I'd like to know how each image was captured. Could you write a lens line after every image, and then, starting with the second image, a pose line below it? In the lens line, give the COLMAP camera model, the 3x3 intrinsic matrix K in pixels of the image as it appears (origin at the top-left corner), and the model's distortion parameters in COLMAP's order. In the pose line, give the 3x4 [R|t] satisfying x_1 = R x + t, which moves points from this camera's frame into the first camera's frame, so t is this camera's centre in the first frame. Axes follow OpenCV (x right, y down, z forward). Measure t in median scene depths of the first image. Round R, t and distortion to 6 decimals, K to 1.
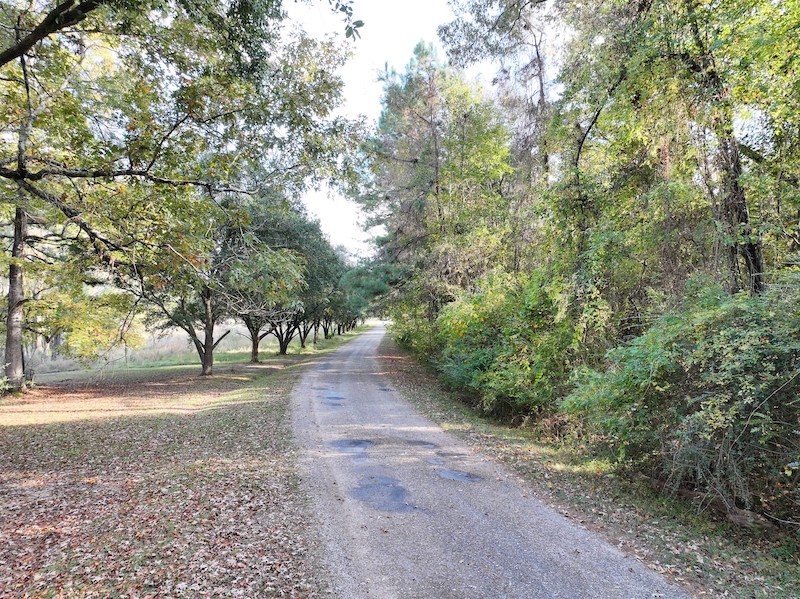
lens RADIAL K [[564.3, 0, 400.0], [0, 564.3, 299.5], [0, 0, 1]] dist [-0.014951, 0.033762]
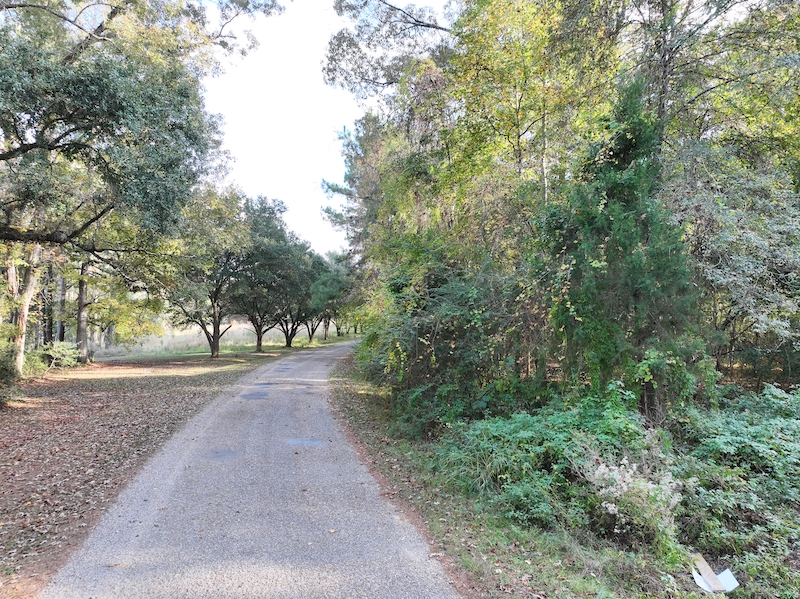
lens RADIAL K [[564.3, 0, 400.0], [0, 564.3, 299.5], [0, 0, 1]] dist [-0.014951, 0.033762]
pose [[0.997465, -0.000166, -0.071159, 0.199566], [0.000025, 0.999998, -0.001983, -0.004325], [0.071160, 0.001976, 0.997463, -0.324647]]
